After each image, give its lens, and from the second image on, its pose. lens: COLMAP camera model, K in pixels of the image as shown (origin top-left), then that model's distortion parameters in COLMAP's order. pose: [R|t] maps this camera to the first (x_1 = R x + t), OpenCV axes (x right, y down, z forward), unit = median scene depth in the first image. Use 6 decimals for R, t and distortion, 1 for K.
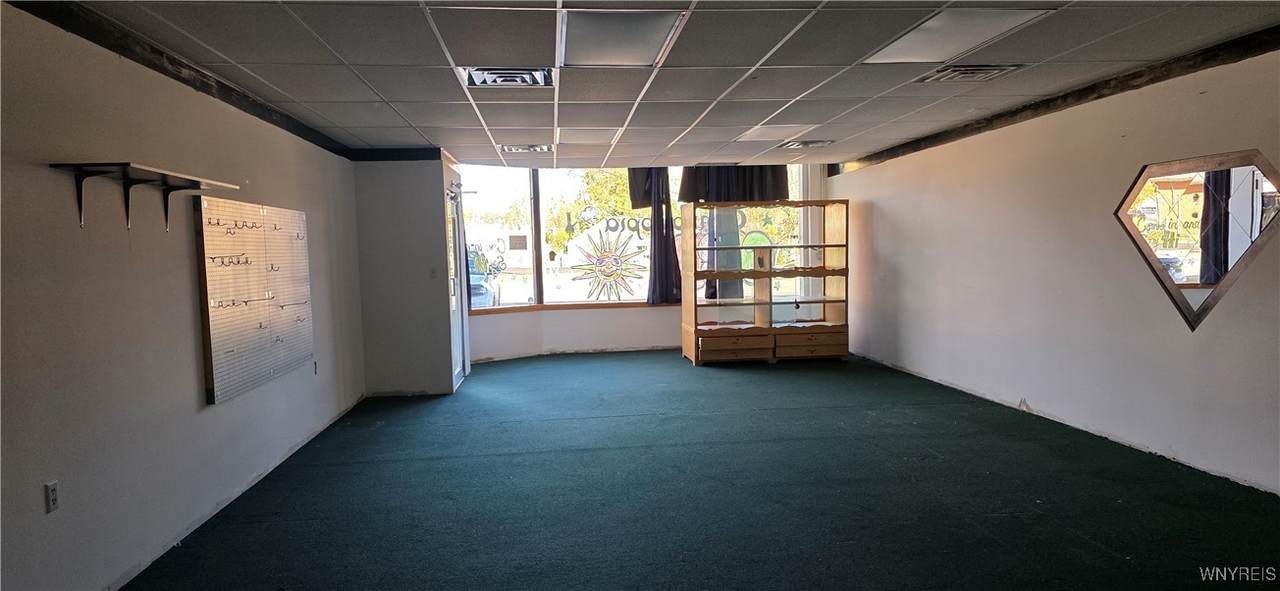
lens RADIAL K [[885.5, 0, 637.9], [0, 885.5, 317.2], [0, 0, 1]] dist [0.094583, -0.123737]
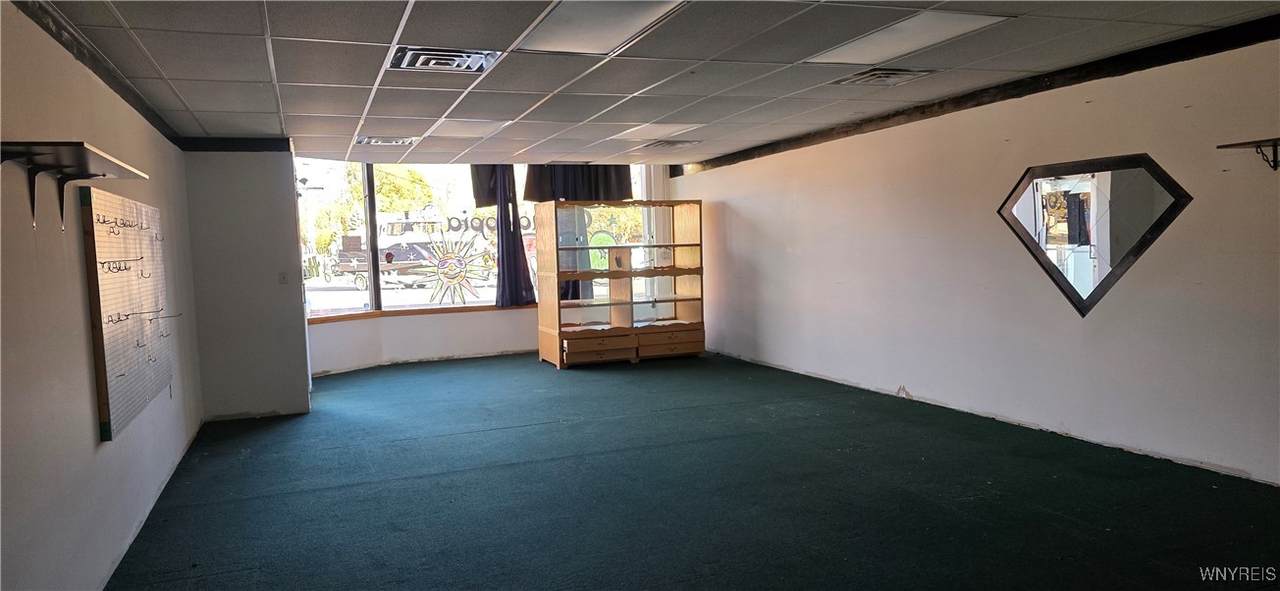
lens RADIAL K [[885.5, 0, 637.9], [0, 885.5, 317.2], [0, 0, 1]] dist [0.094583, -0.123737]
pose [[0.966120, -0.029084, 0.256451, -0.097655], [0.029464, 0.999563, 0.002361, -0.001912], [-0.256408, 0.005275, 0.966554, 0.036741]]
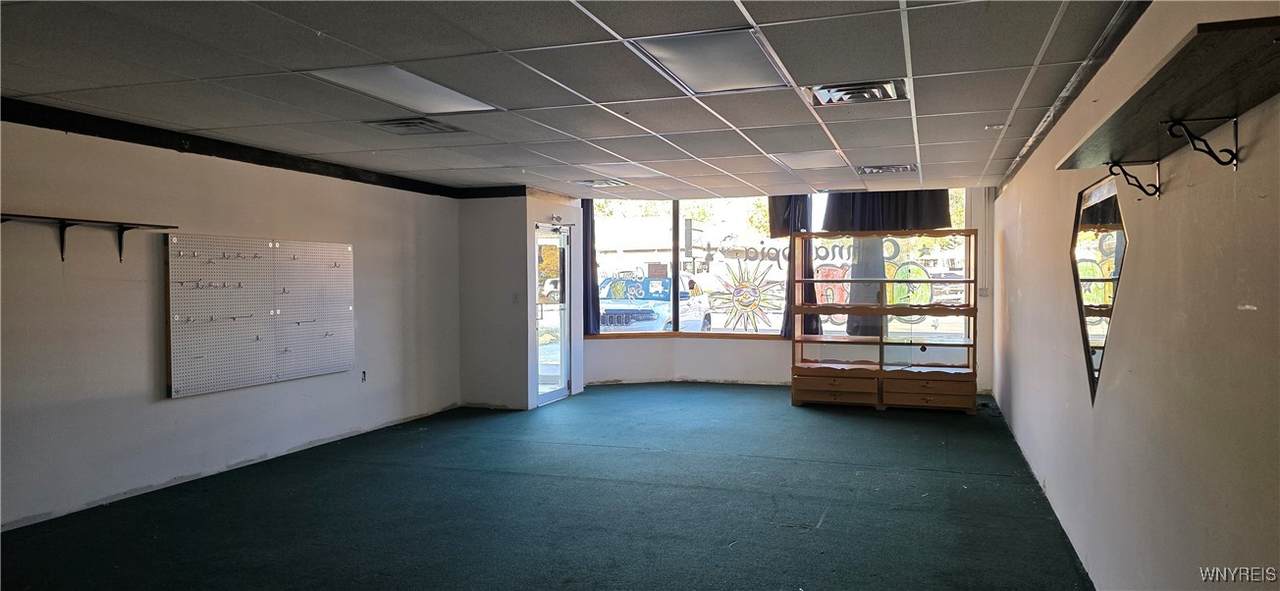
lens RADIAL K [[906.0, 0, 607.6], [0, 906.0, 298.0], [0, 0, 1]] dist [0.197698, -0.134219]
pose [[0.903116, 0.033993, -0.428049, 0.294333], [-0.053963, 0.997943, -0.034602, -0.014153], [0.425993, 0.054349, 0.903093, 0.028410]]
